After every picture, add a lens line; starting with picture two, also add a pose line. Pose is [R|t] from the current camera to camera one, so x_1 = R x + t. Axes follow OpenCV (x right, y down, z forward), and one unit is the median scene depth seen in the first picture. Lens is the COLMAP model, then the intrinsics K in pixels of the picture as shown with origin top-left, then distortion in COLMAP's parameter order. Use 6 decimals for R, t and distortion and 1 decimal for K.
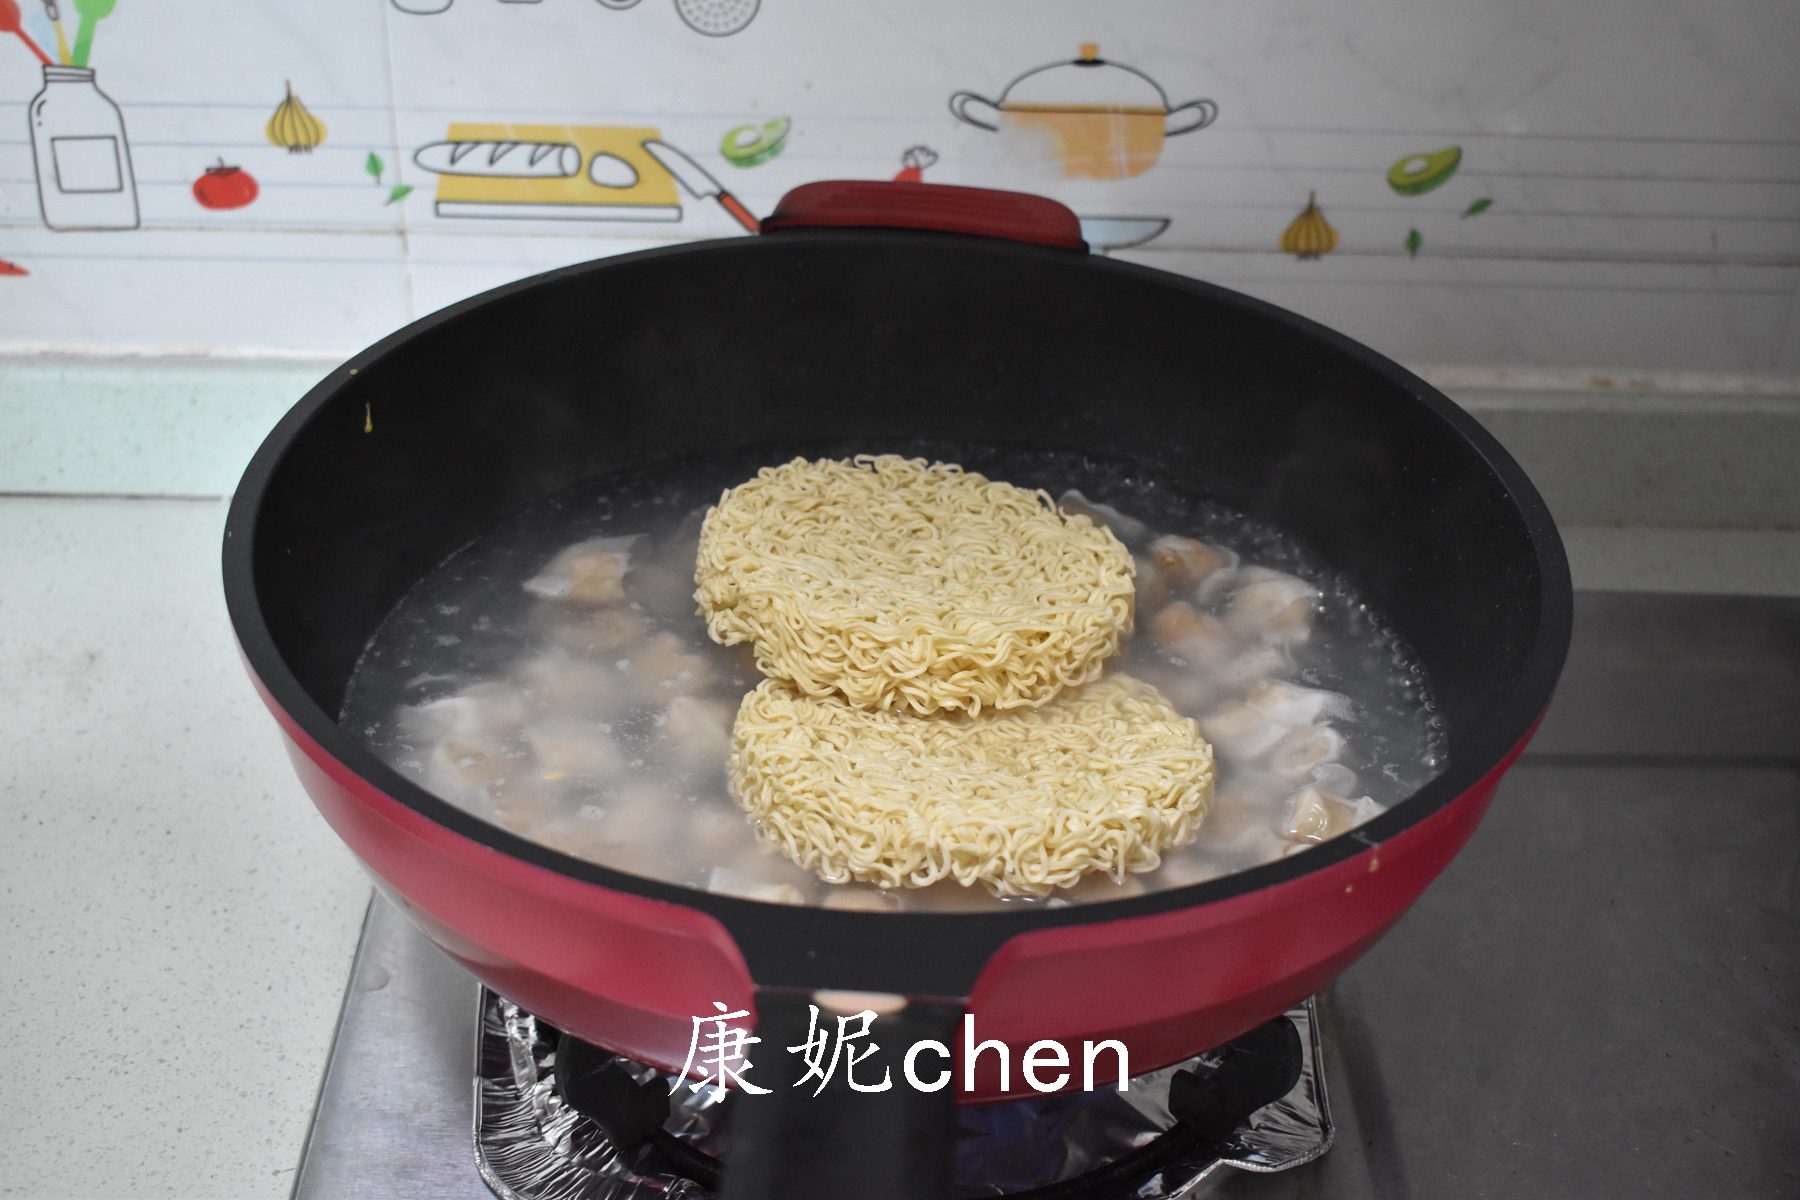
lens RADIAL K [[2472.3, 0, 901.3], [0, 2472.3, 594.5], [0, 0, 1]] dist [-0.031370, 0.000000]
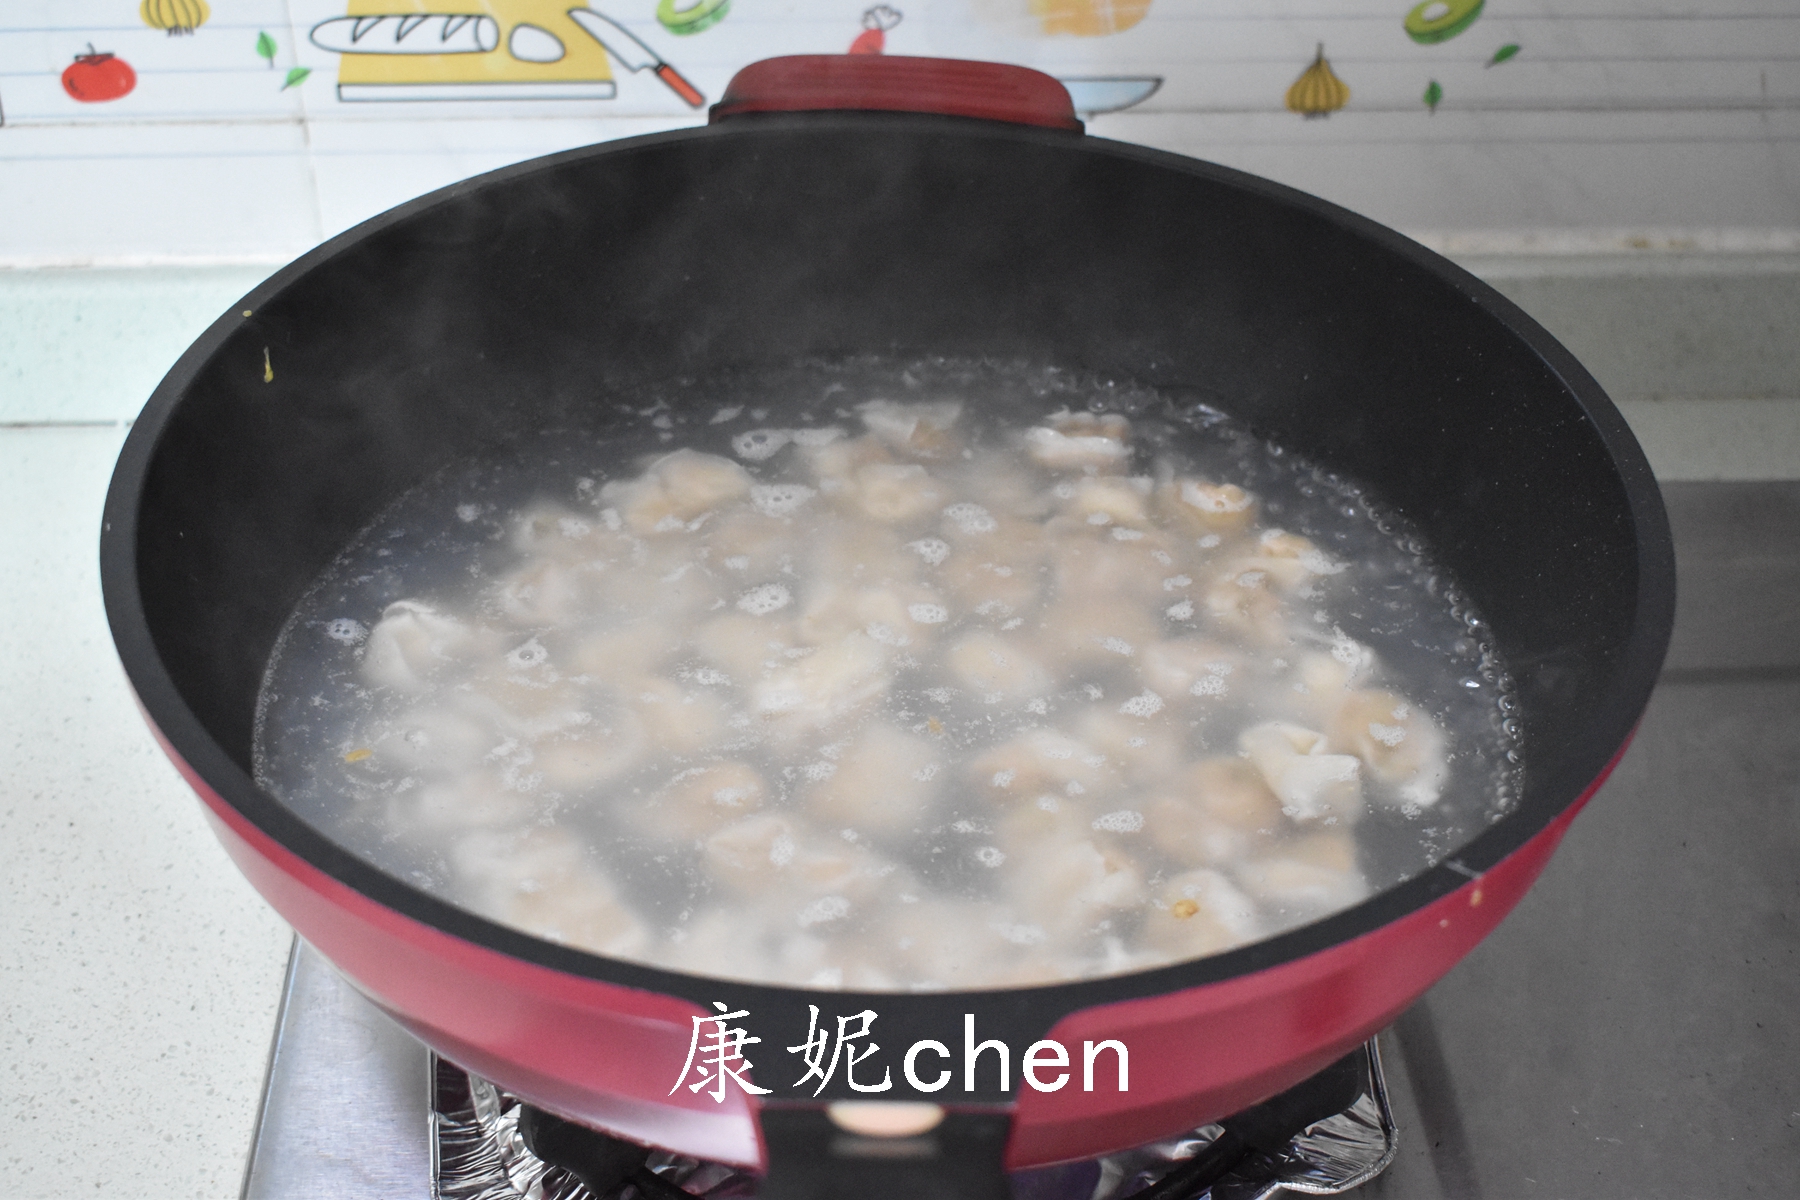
lens RADIAL K [[2472.3, 0, 906.9], [0, 2472.3, 582.7], [0, 0, 1]] dist [-0.031370, 0.000000]
pose [[0.999016, -0.036662, 0.024970, -0.012970], [0.034629, 0.996392, 0.077490, -0.042793], [-0.027721, -0.076549, 0.996680, 0.097697]]
